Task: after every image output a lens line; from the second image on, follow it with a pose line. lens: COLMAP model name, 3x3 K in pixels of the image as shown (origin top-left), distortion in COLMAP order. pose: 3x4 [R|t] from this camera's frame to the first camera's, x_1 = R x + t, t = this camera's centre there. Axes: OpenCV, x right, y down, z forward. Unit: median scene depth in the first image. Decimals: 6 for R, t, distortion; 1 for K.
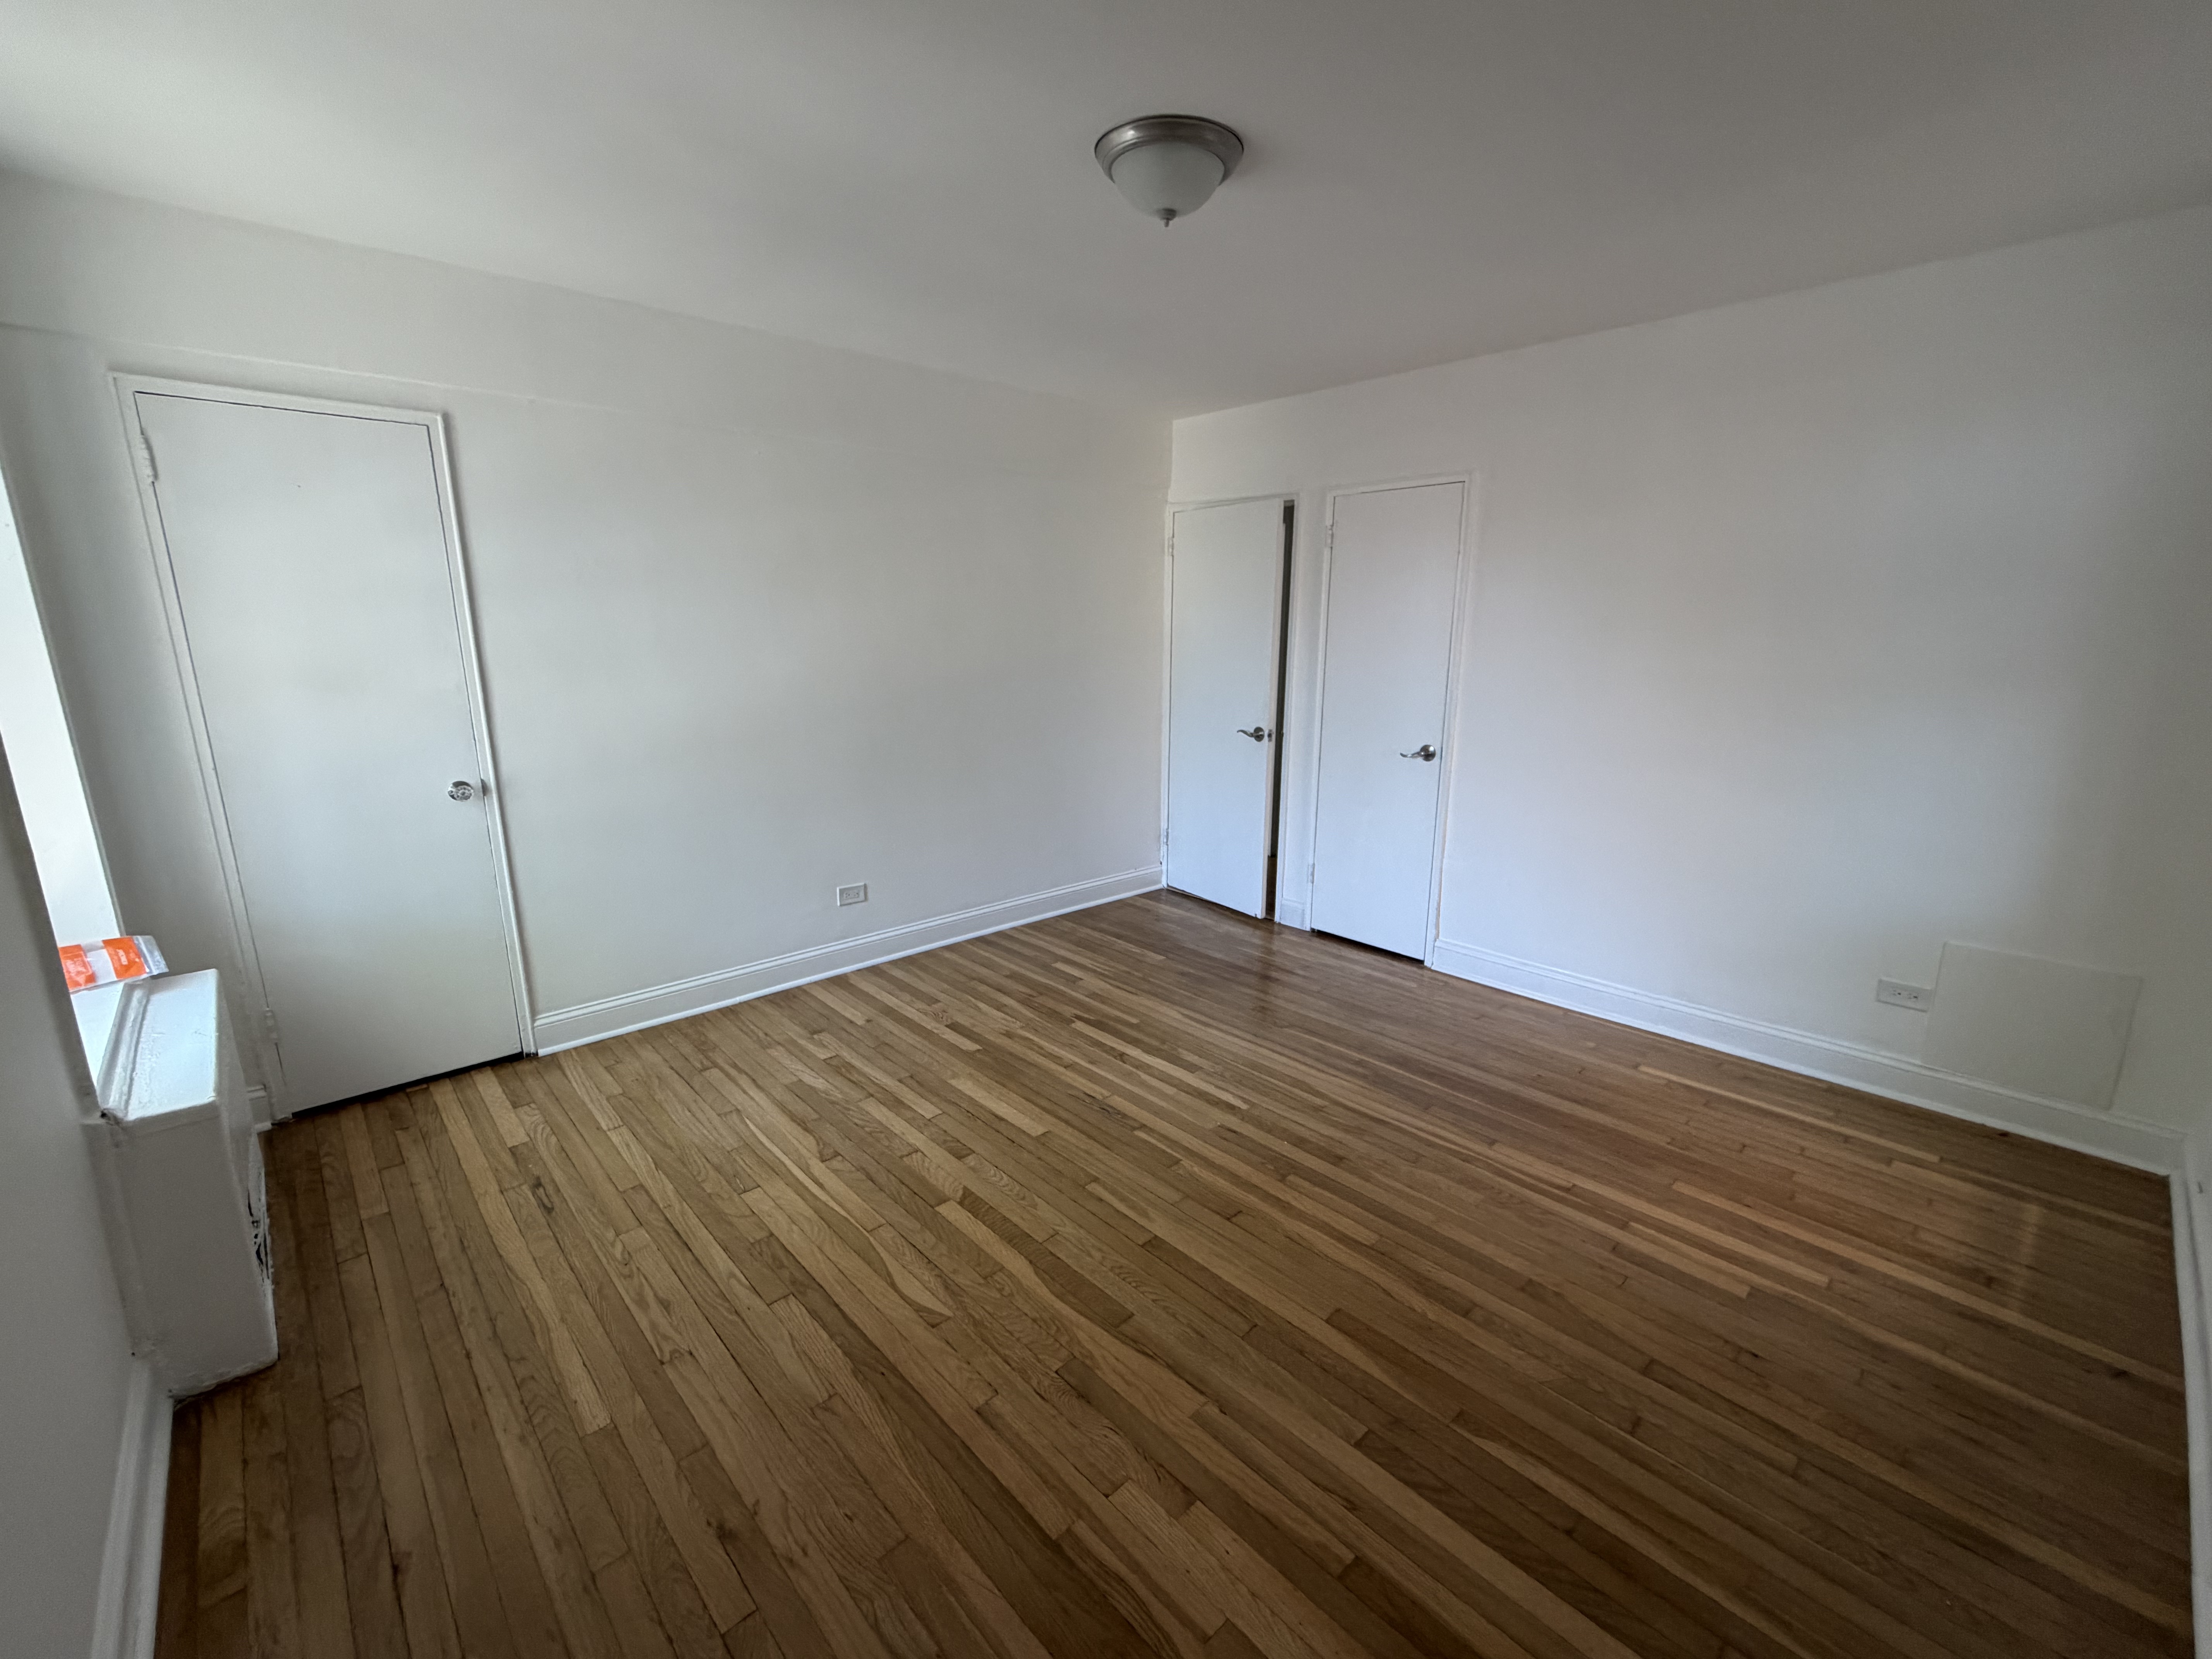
lens RADIAL K [[928.6, 0, 1106.0], [0, 928.6, 829.5], [0, 0, 1]] dist [-0.000038, -0.000233]
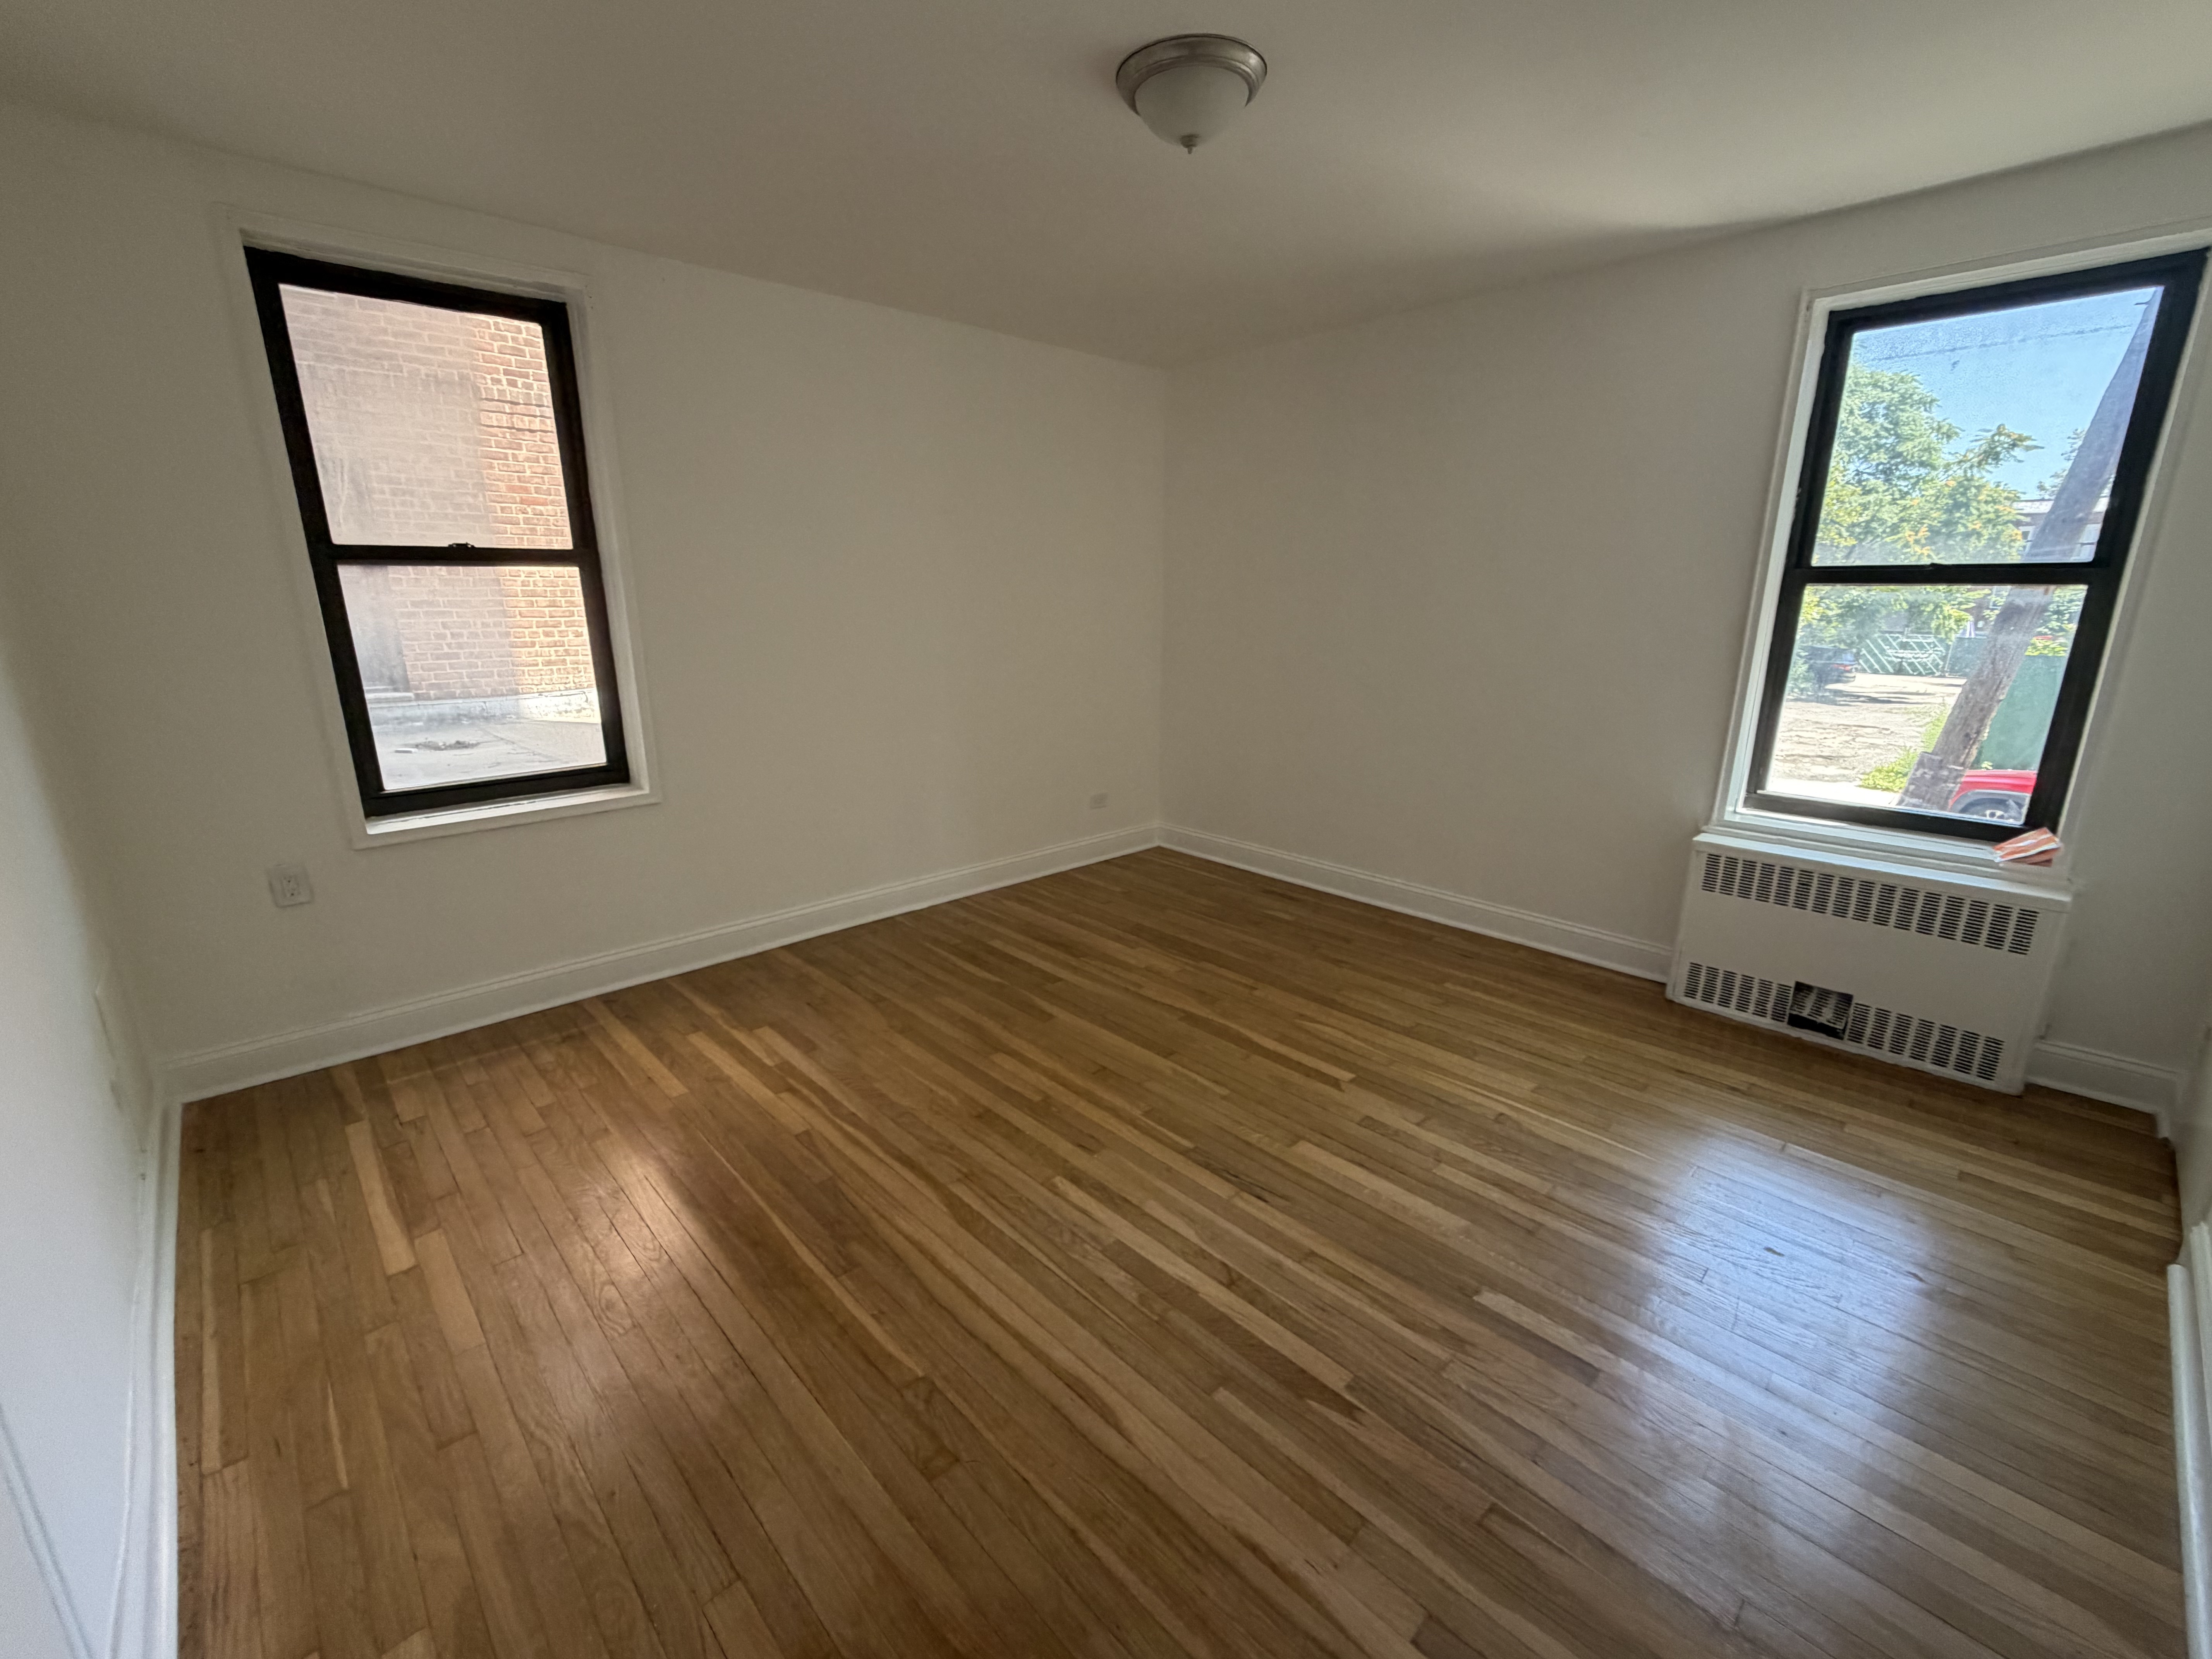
lens RADIAL K [[928.6, 0, 1106.0], [0, 928.6, 829.5], [0, 0, 1]] dist [-0.000038, -0.000233]
pose [[-0.999930, -0.001119, -0.011817, 0.128880], [-0.006419, 0.888384, 0.459057, -0.357502], [0.009984, 0.459101, -0.888328, 1.702631]]
